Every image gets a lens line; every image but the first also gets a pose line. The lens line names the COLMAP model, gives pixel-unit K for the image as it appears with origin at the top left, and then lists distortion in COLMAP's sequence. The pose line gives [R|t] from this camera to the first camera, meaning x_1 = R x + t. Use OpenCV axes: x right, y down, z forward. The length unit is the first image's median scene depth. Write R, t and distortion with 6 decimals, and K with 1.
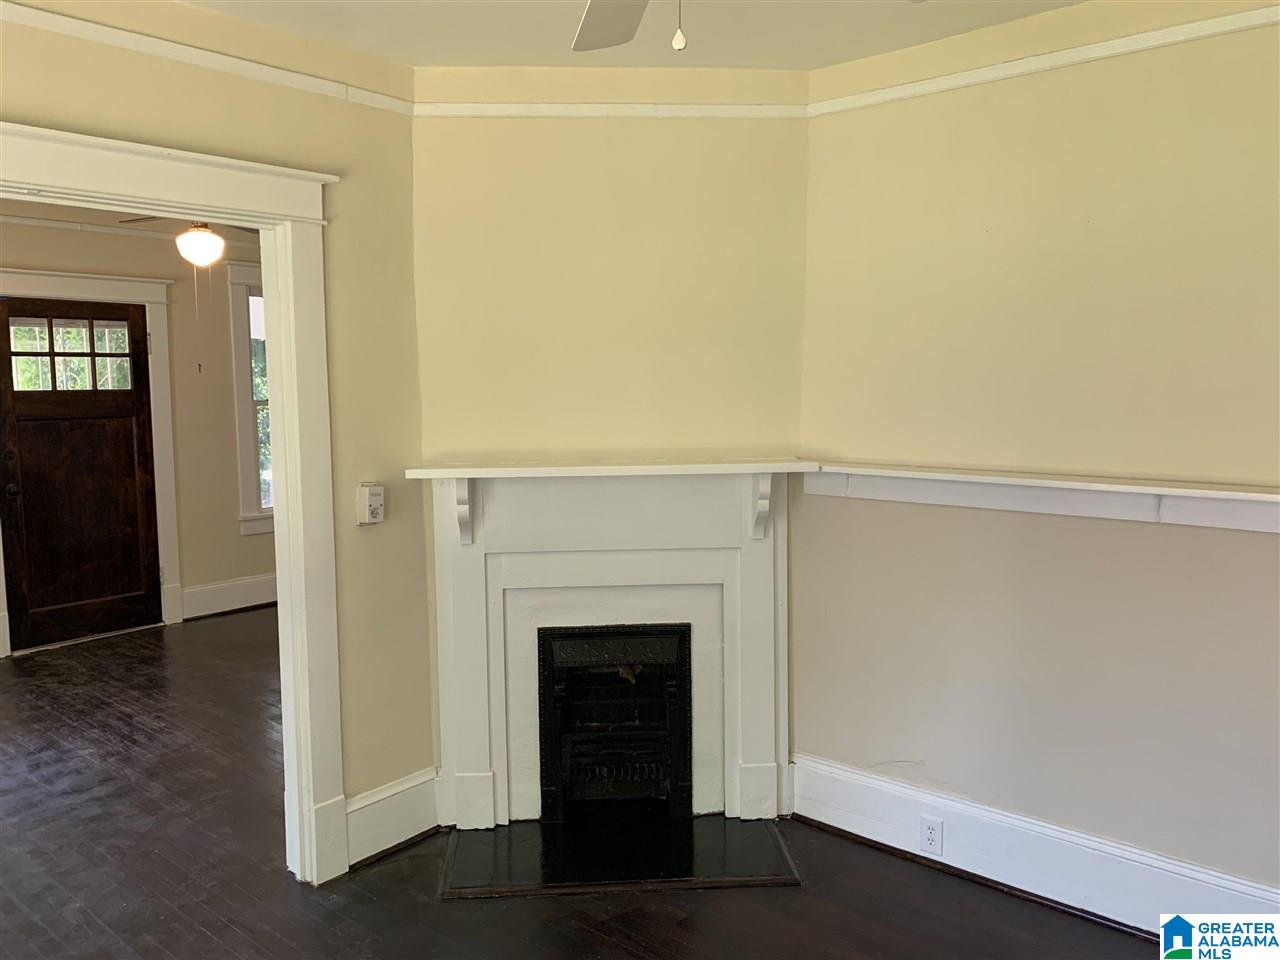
lens RADIAL K [[977.3, 0, 639.1], [0, 977.3, 492.9], [0, 0, 1]] dist [0.011257, -0.020305]
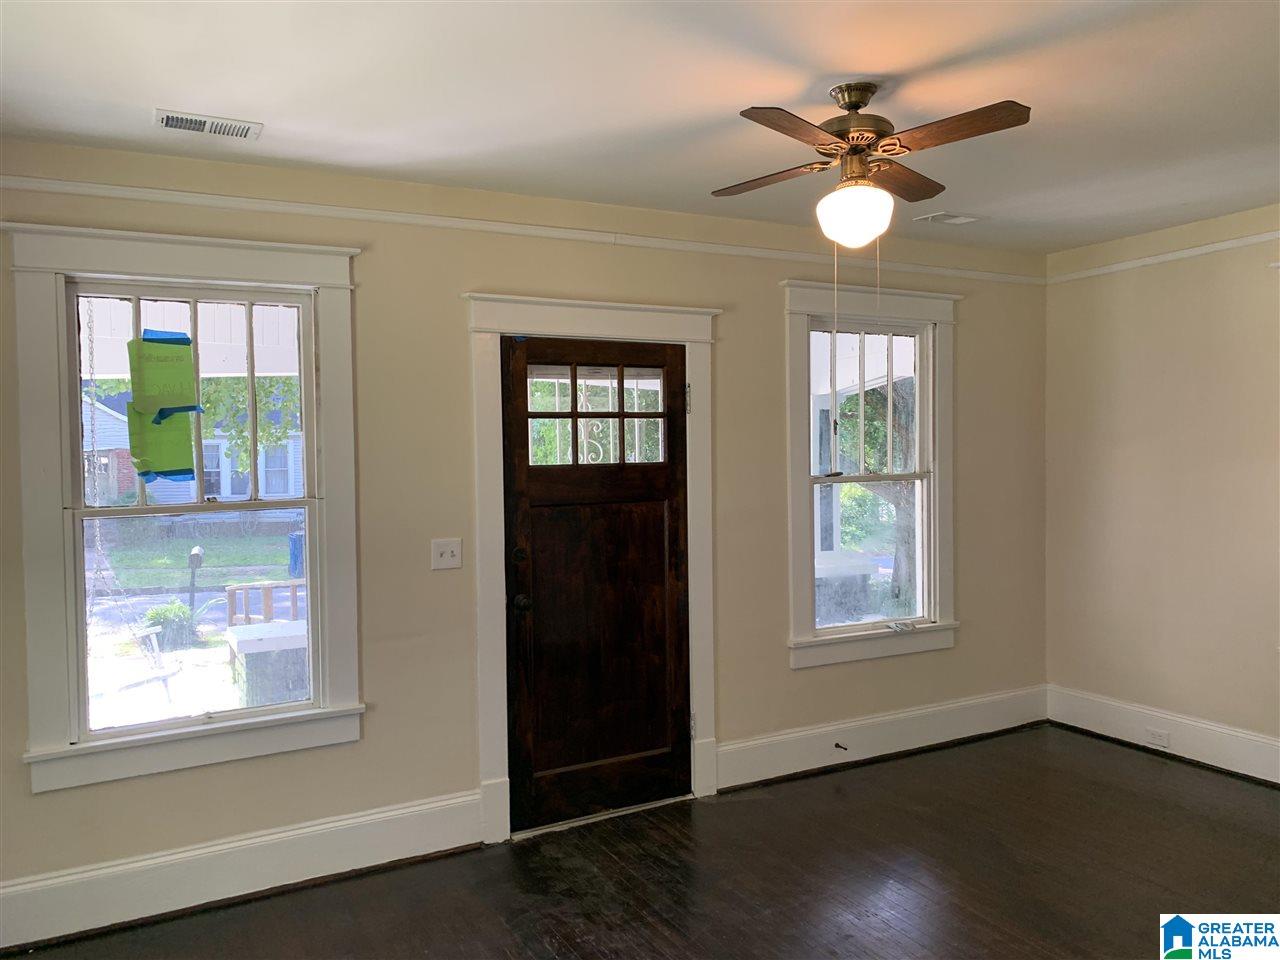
lens RADIAL K [[977.3, 0, 640.9], [0, 977.3, 475.8], [0, 0, 1]] dist [0.011257, -0.020305]
pose [[0.927146, -0.007008, -0.374636, -0.270956], [-0.026818, 0.996020, -0.085000, -0.035025], [0.373740, 0.088854, 0.923268, 0.338524]]
